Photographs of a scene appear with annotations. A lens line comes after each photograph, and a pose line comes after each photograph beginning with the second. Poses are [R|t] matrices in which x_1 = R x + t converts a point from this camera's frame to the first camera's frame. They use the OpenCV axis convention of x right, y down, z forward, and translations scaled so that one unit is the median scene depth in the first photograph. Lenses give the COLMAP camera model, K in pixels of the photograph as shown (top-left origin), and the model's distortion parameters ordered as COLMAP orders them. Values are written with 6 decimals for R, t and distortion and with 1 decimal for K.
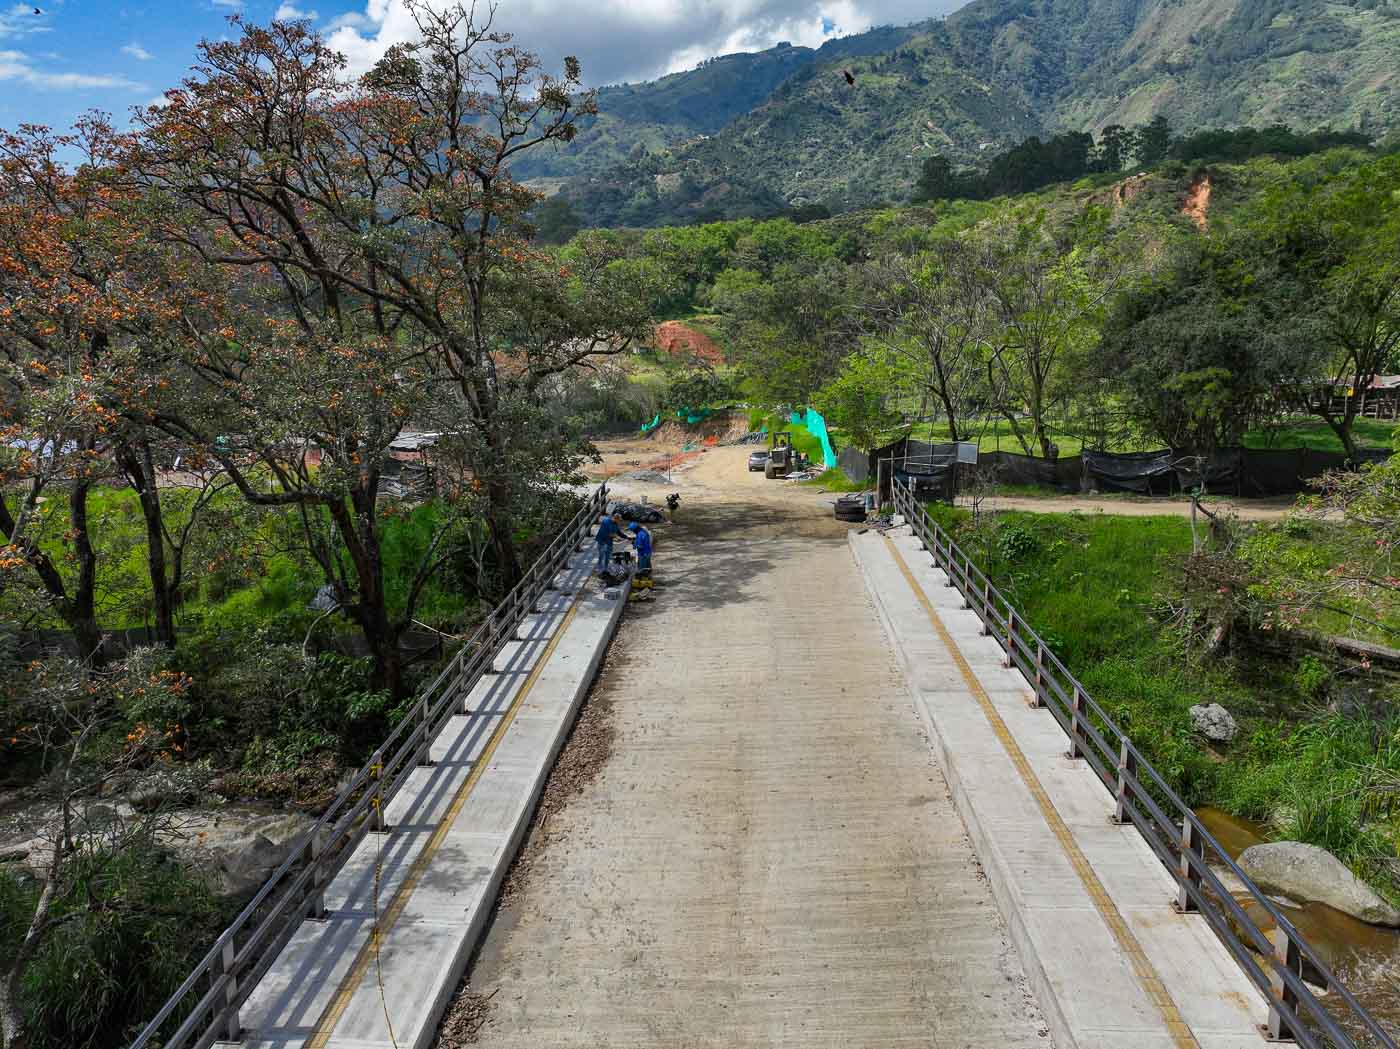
lens RADIAL K [[971.1, 0, 691.1], [0, 971.1, 524.1], [0, 0, 1]] dist [0.006805, 0.001832]
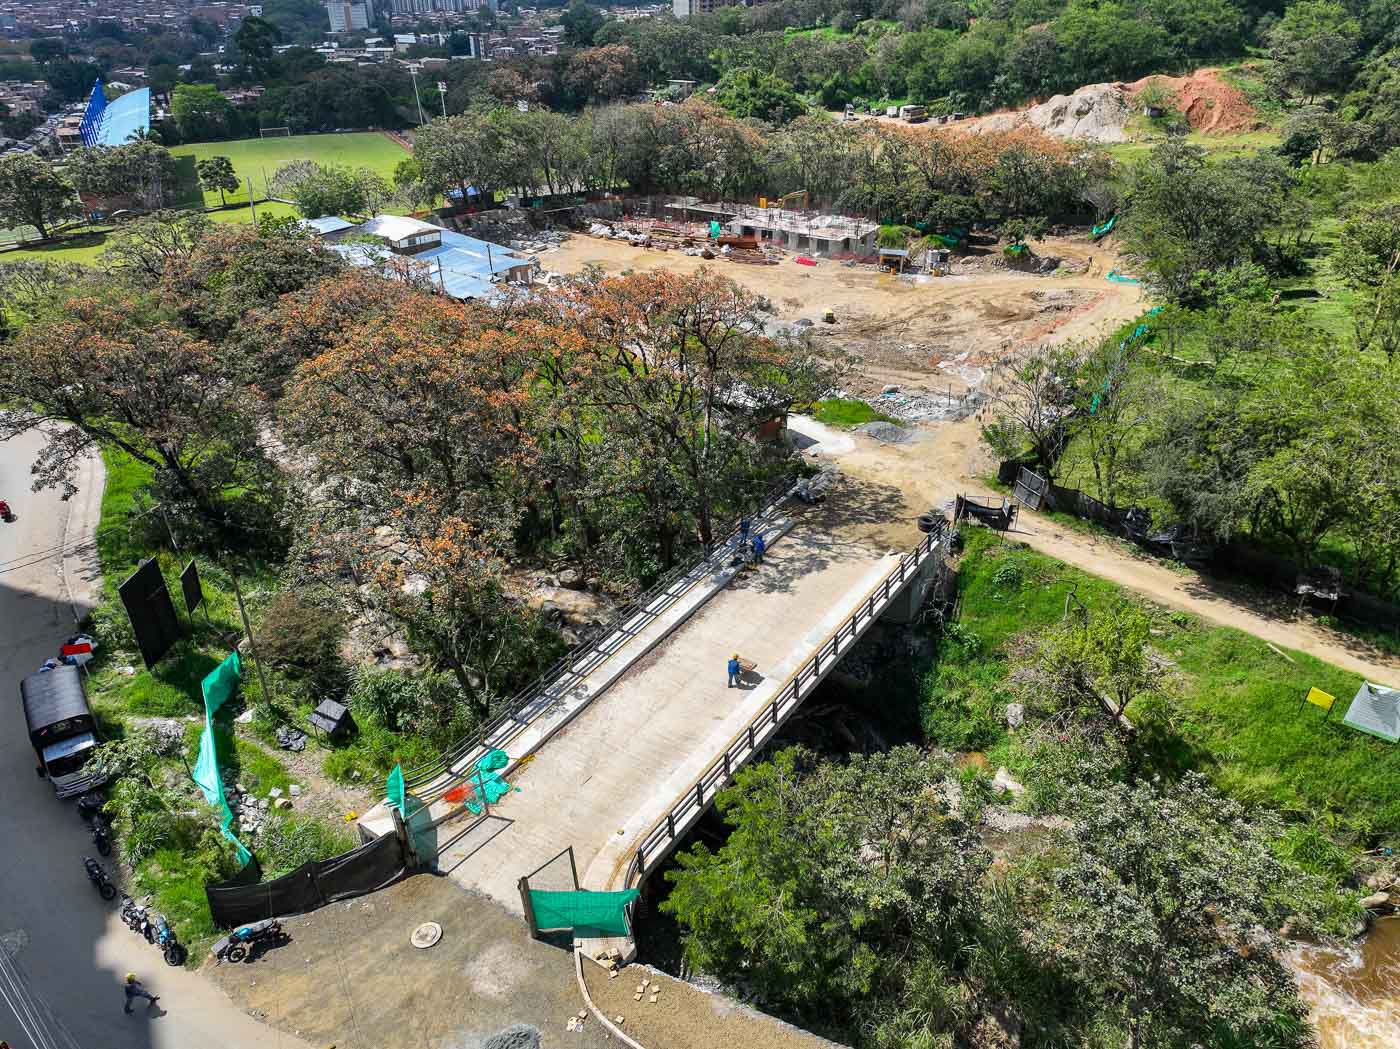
lens RADIAL K [[971.1, 0, 703.7], [0, 971.1, 527.3], [0, 0, 1]] dist [0.006805, 0.001832]
pose [[0.871545, 0.254780, -0.418922, 0.760838], [-0.116961, 0.937760, 0.326995, -0.732245], [0.476160, -0.235993, 0.847100, -0.848314]]
